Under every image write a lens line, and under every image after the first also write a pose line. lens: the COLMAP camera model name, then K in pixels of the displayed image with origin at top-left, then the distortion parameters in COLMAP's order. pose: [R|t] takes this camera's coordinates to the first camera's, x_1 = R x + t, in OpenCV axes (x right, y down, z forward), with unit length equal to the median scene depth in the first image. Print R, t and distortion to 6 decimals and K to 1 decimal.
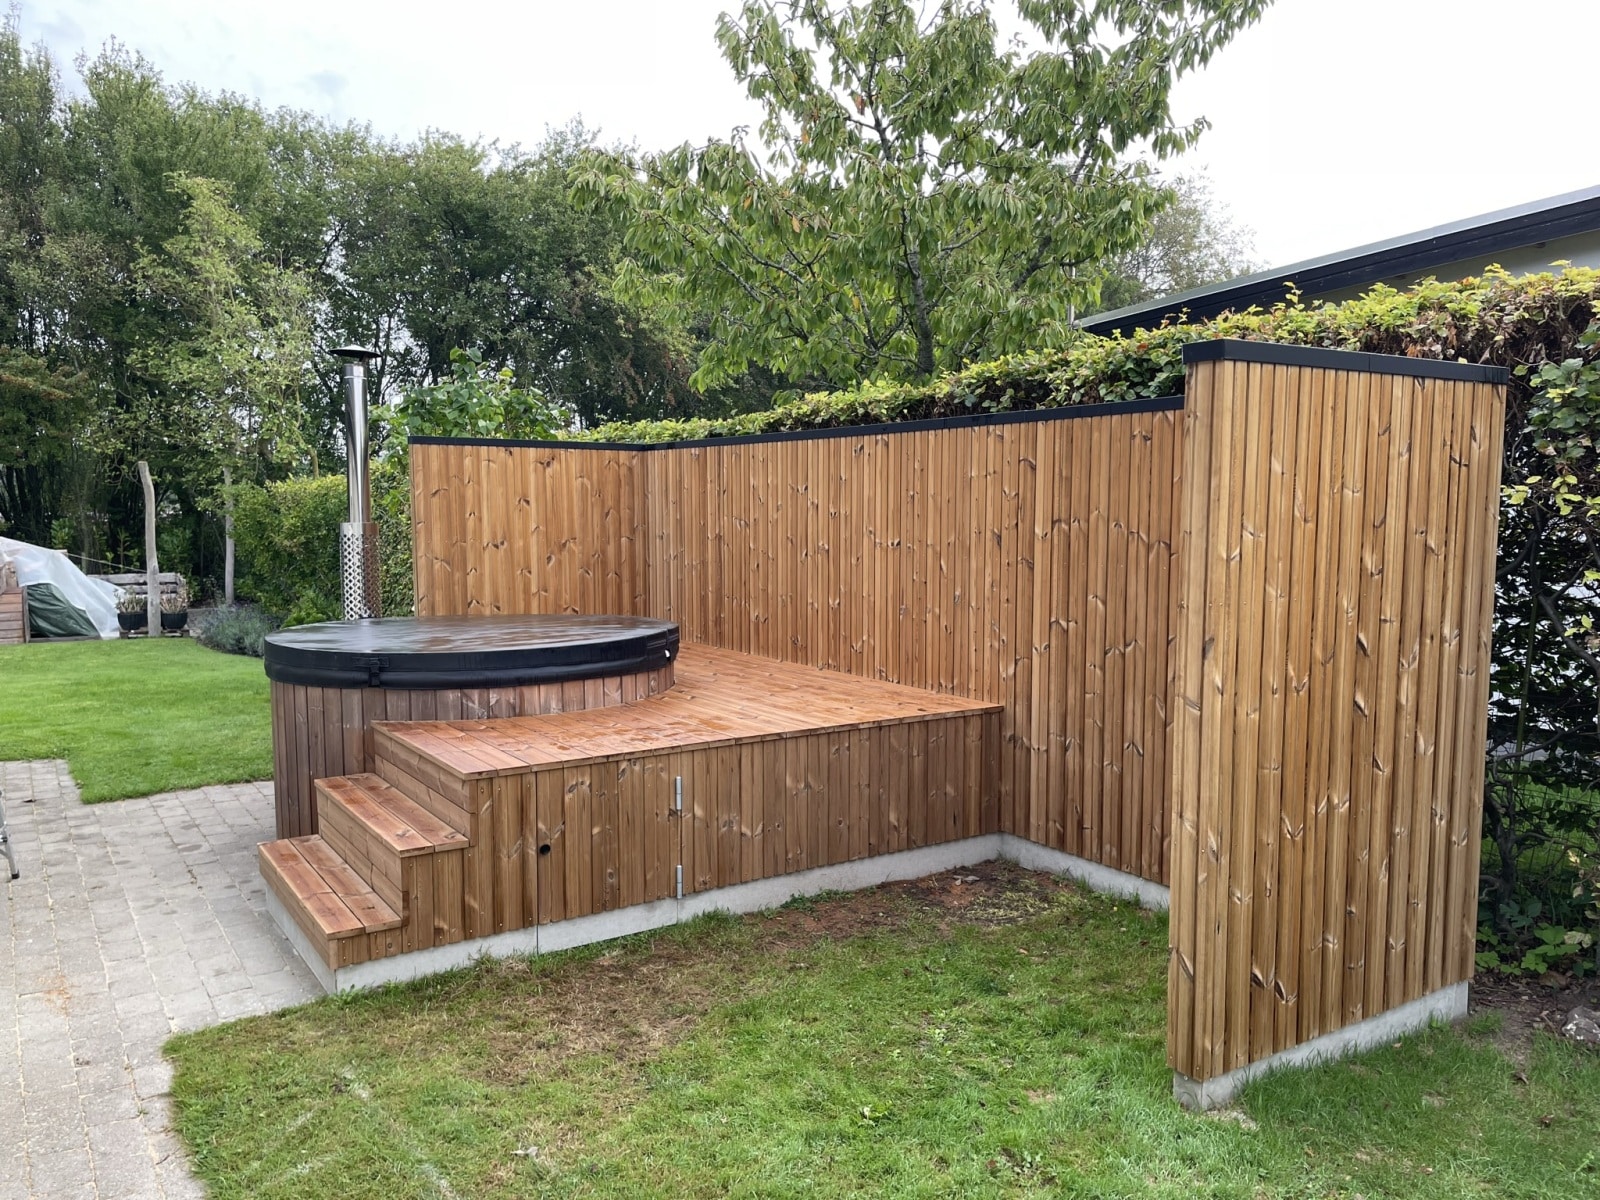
lens RADIAL K [[1197.2, 0, 794.8], [0, 1197.2, 609.6], [0, 0, 1]] dist [0.108271, -0.134215]
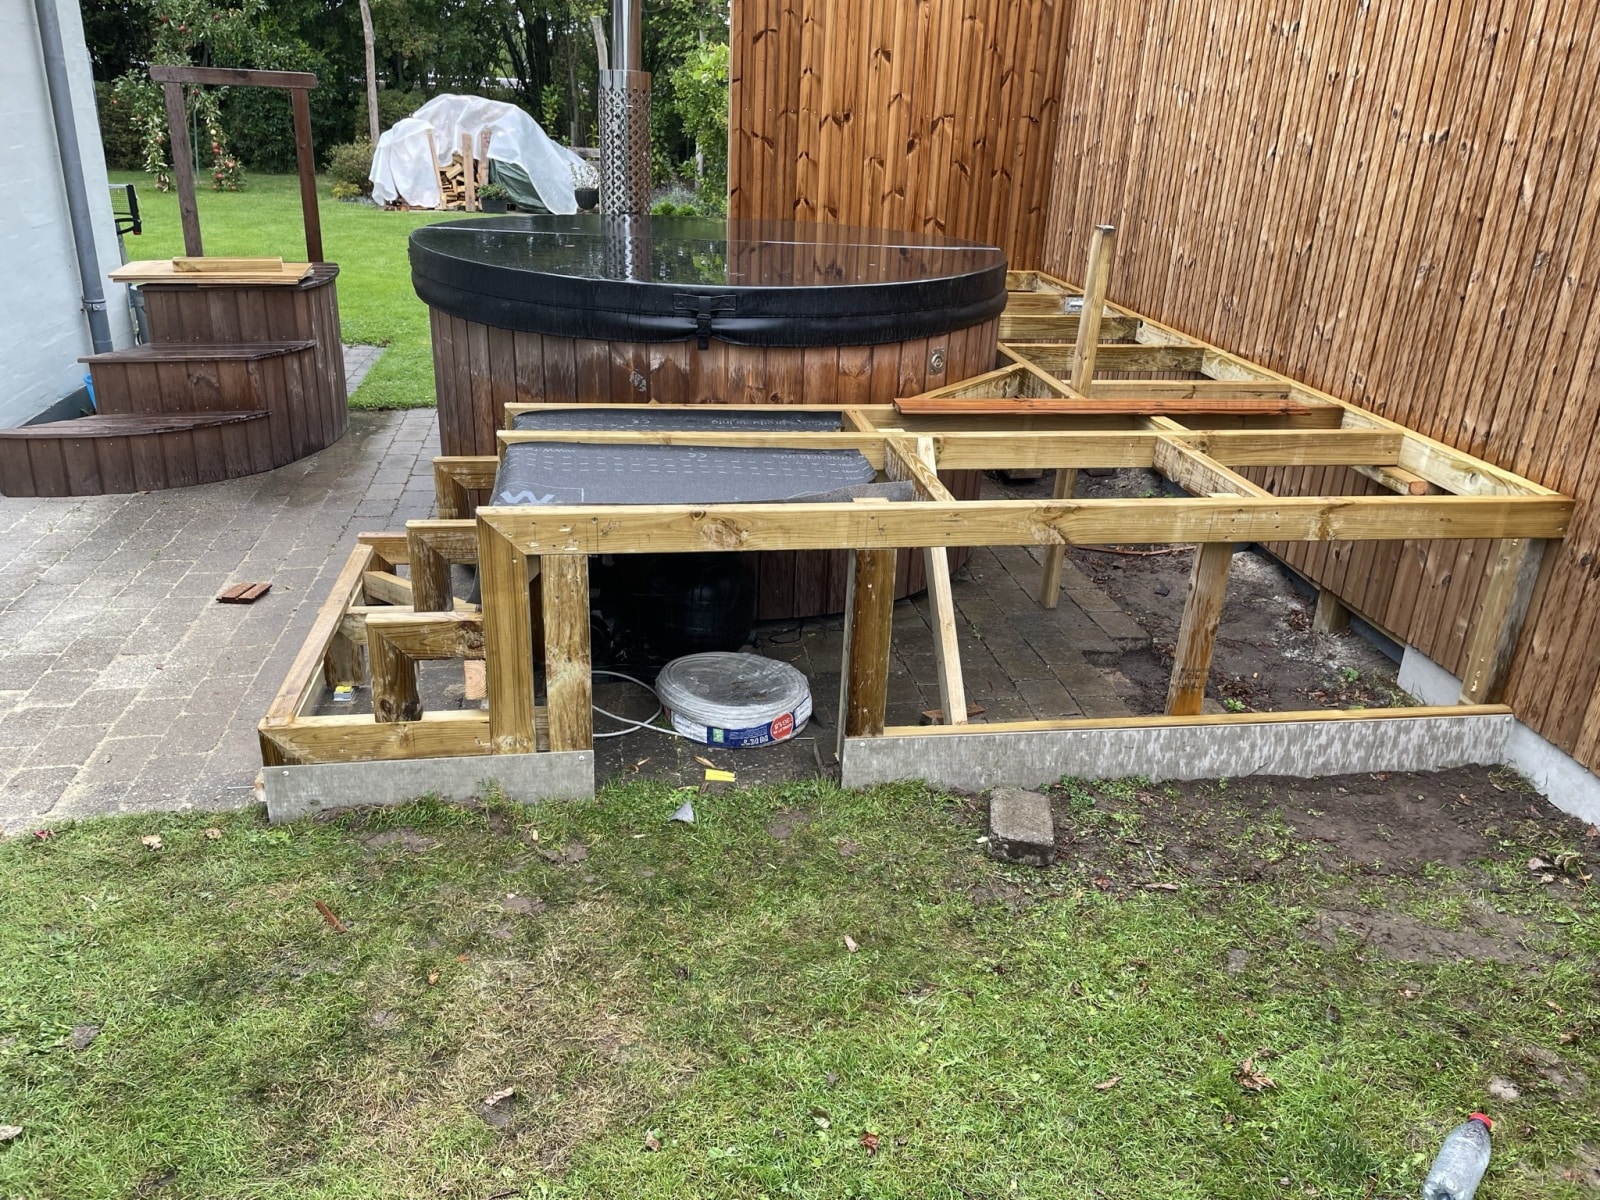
lens RADIAL K [[1171.3, 0, 800.0], [0, 1171.3, 600.0], [0, 0, 1]] dist [0.067883, -0.098443]
pose [[0.908724, 0.198161, -0.367359, 0.048888], [-0.075911, 0.943902, 0.321382, -0.007991], [0.410436, -0.264161, 0.872789, 0.311007]]
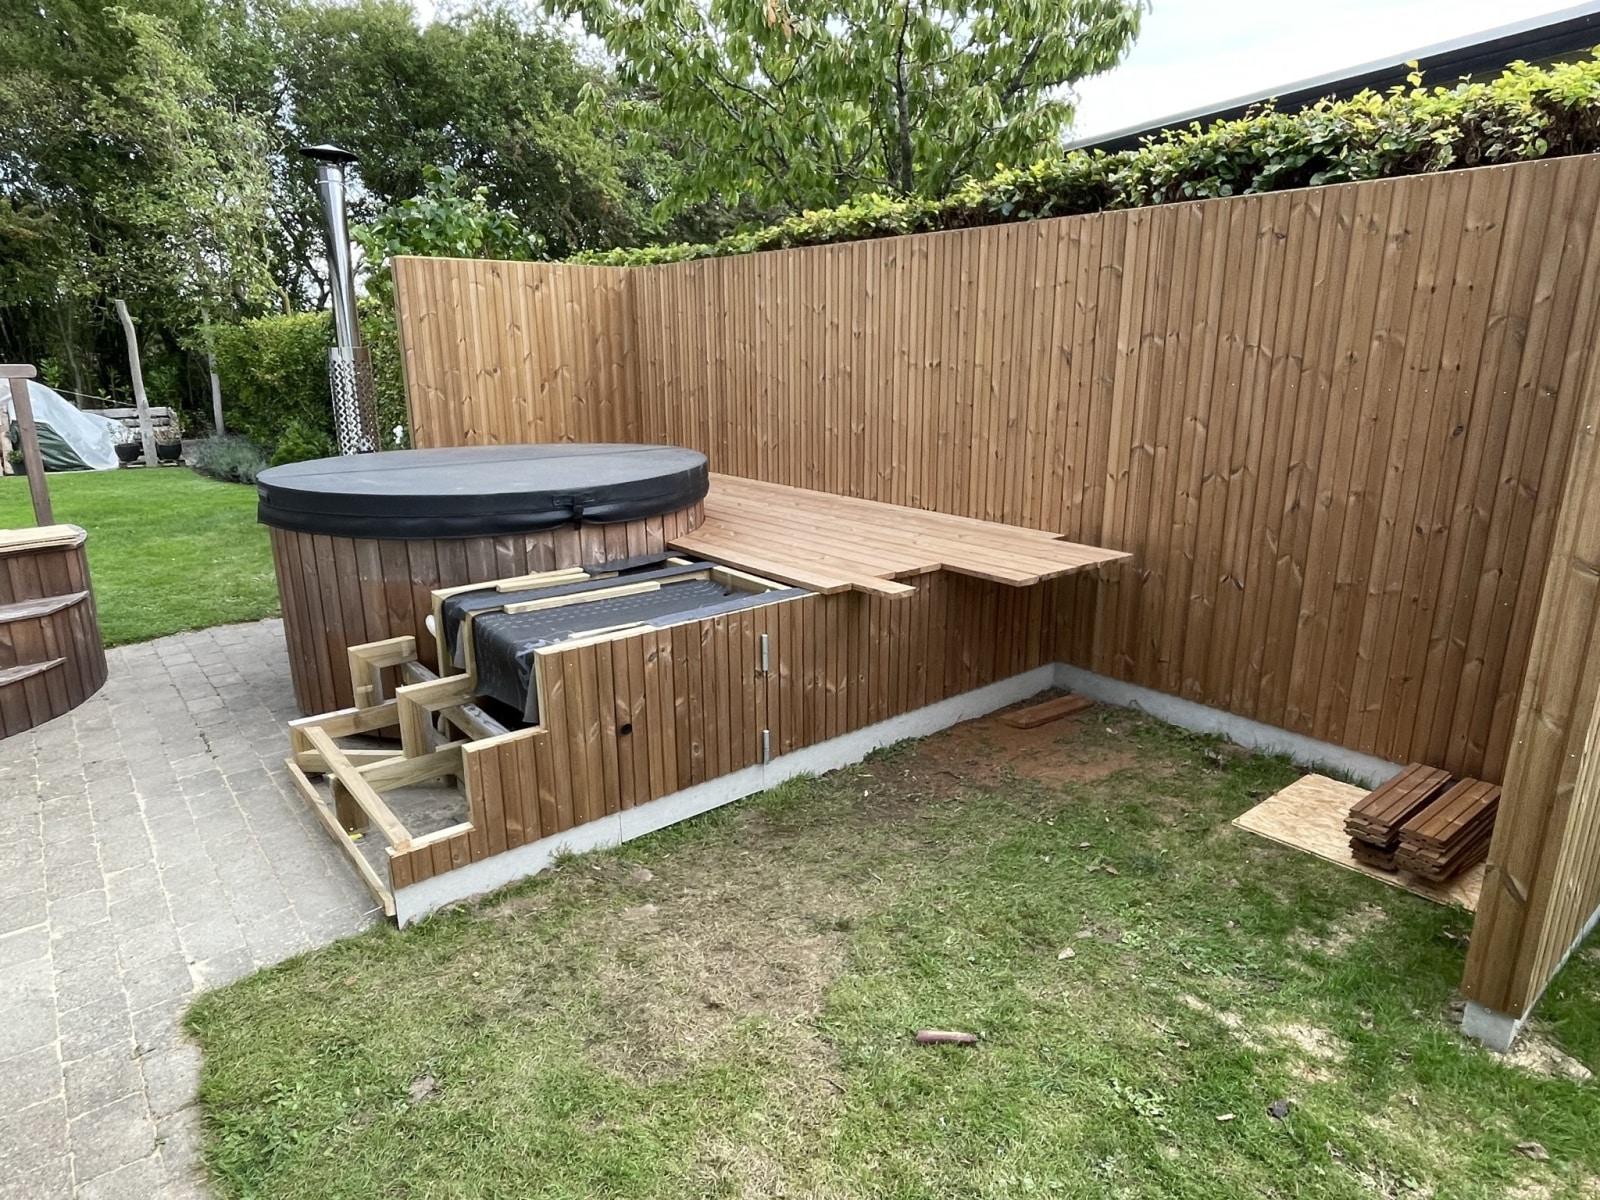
lens RADIAL K [[938.0, 0, 800.0], [0, 938.0, 600.0], [0, 0, 1]] dist [-0.003046, 0.002046]
pose [[0.993933, -0.032550, 0.105058, -0.085531], [0.013409, 0.983940, 0.177997, -0.004034], [-0.109165, -0.175509, 0.978407, 0.200355]]
